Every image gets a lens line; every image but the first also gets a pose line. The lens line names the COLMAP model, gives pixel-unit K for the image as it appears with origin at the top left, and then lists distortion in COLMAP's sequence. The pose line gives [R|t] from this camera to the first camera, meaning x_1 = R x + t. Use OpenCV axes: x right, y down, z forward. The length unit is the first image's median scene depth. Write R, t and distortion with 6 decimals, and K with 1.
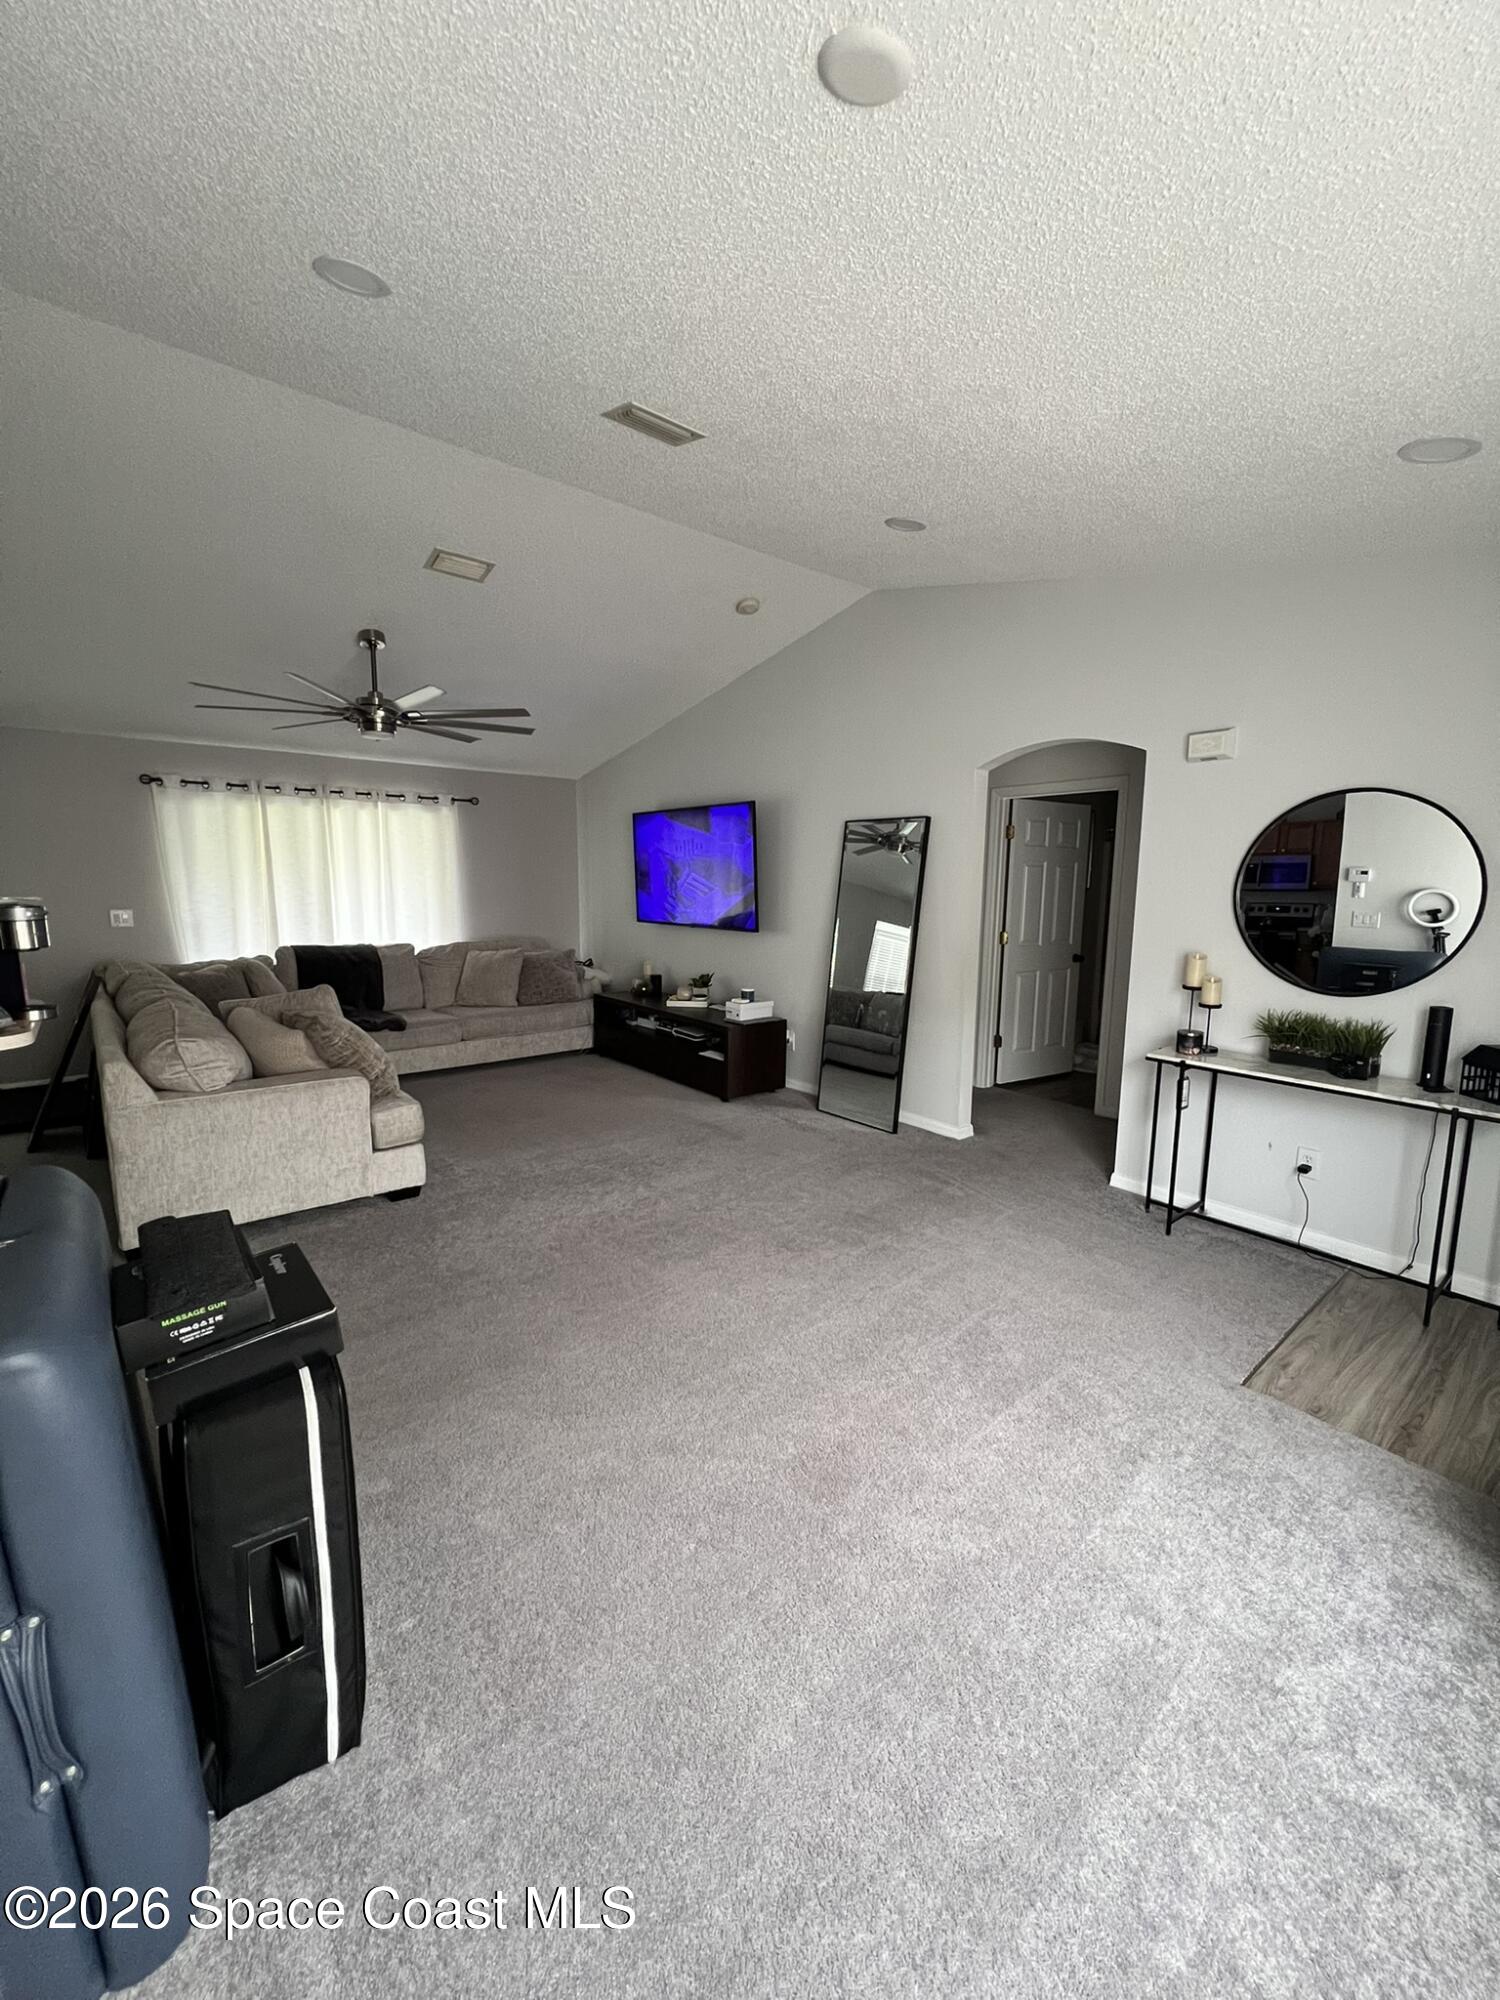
lens RADIAL K [[792.2, 0, 753.8], [0, 792.2, 990.4], [0, 0, 1]] dist [-0.000714, -0.000079]
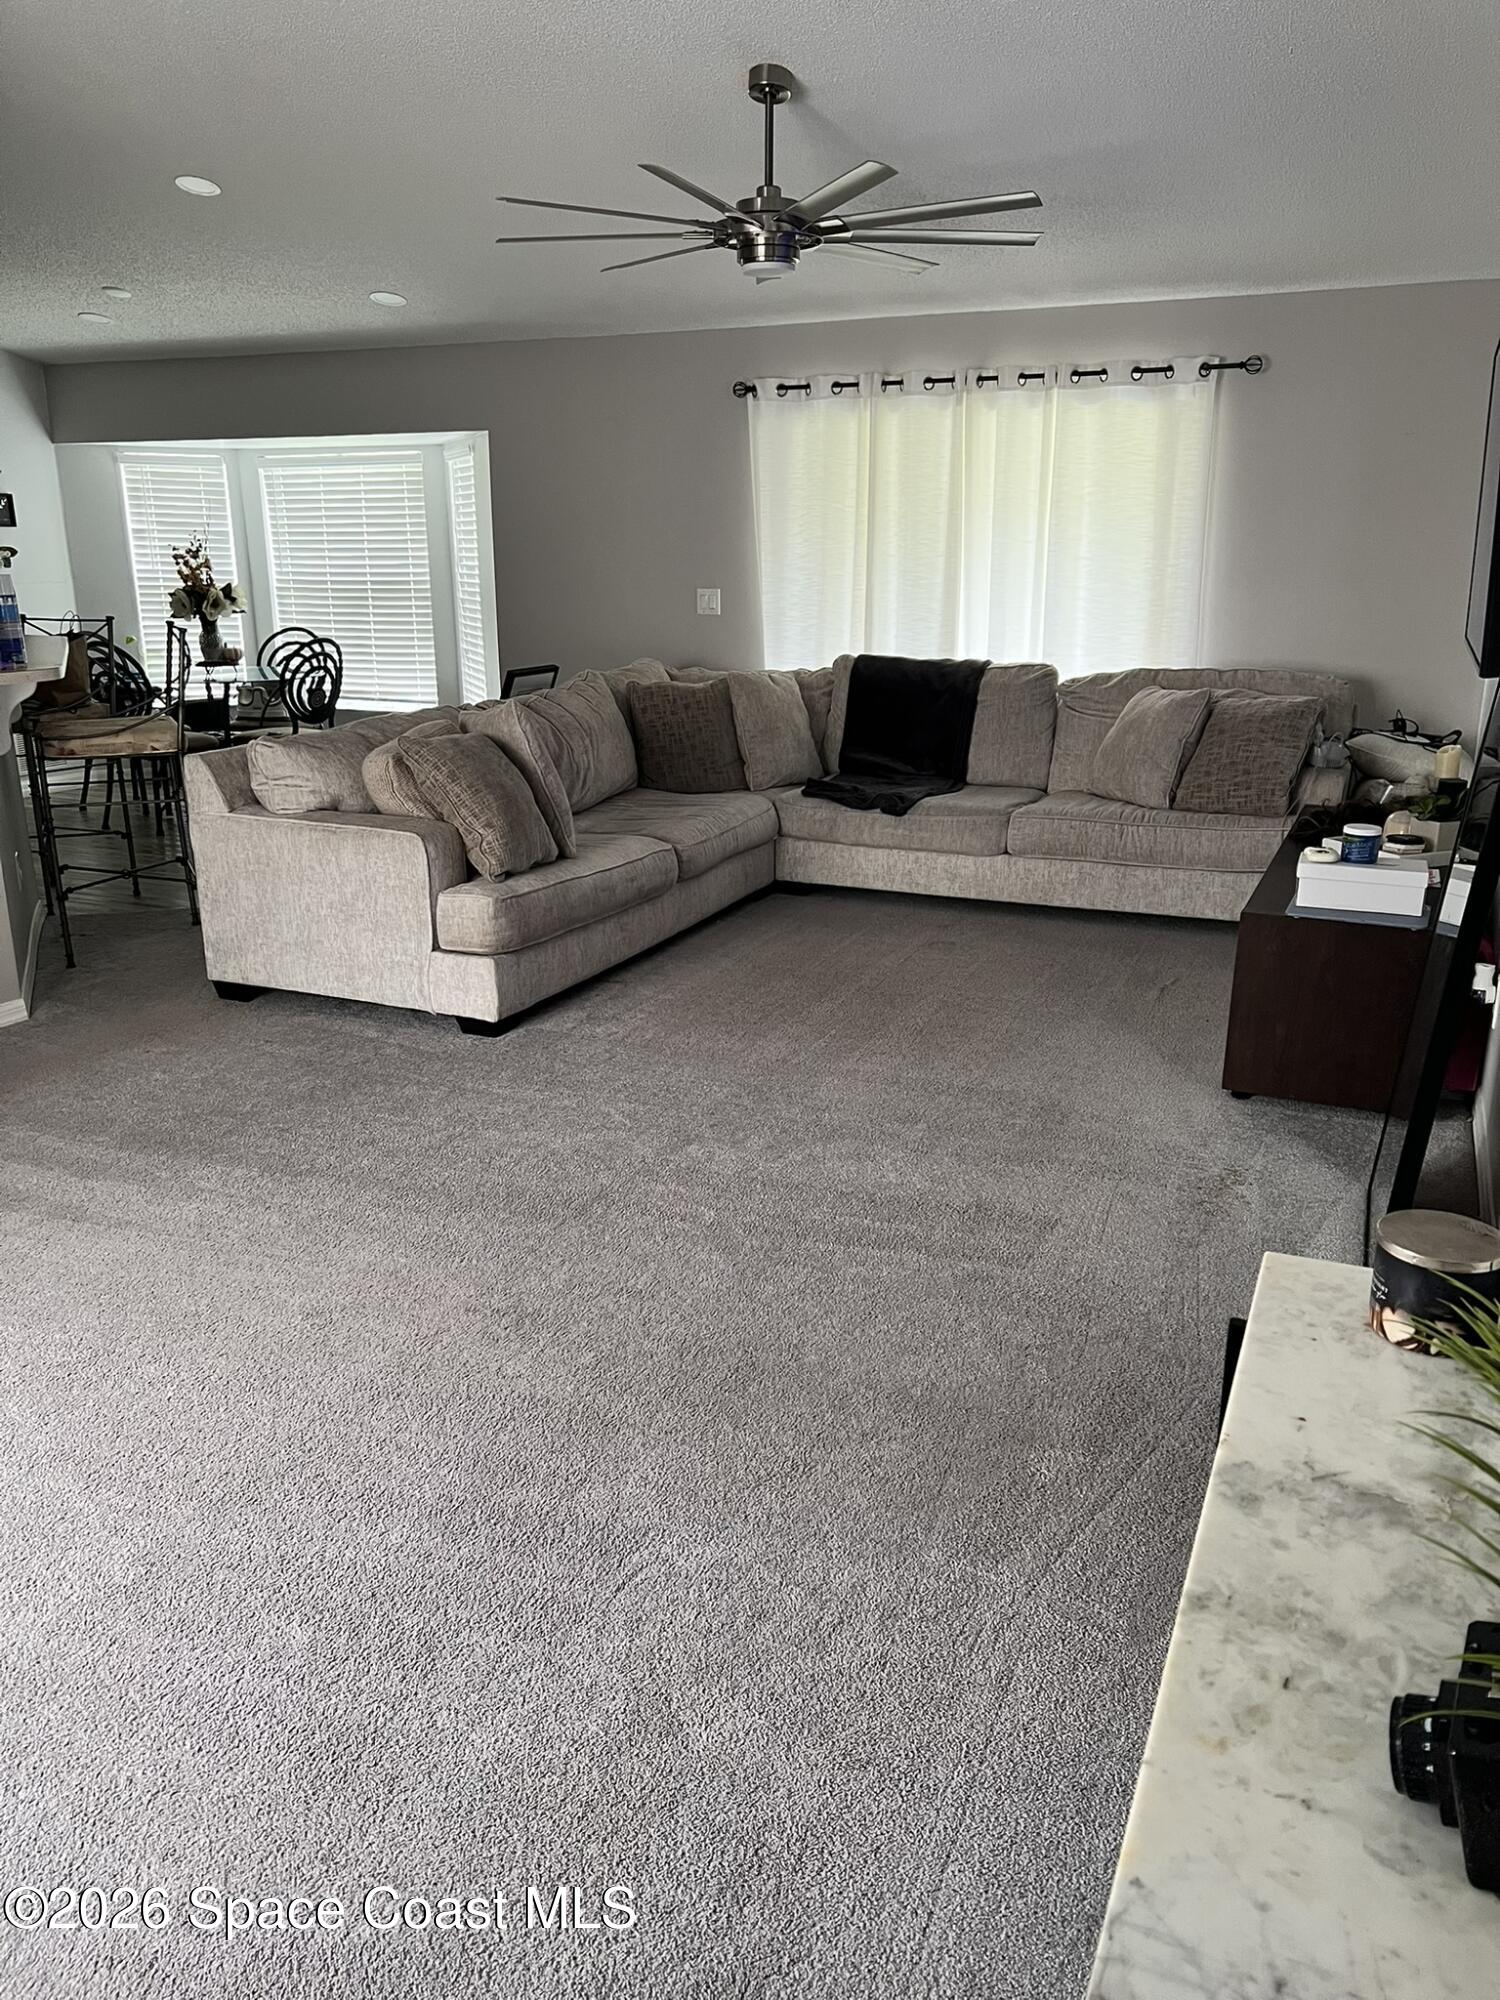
lens RADIAL K [[1484.7, 0, 758.2], [0, 1484.7, 1005.5], [0, 0, 1]] dist [0.059548, -0.000494]
pose [[0.461934, 0.255043, -0.849453, 0.484883], [-0.124018, 0.966927, 0.222872, -0.045159], [0.878201, 0.002395, 0.478286, 0.412506]]
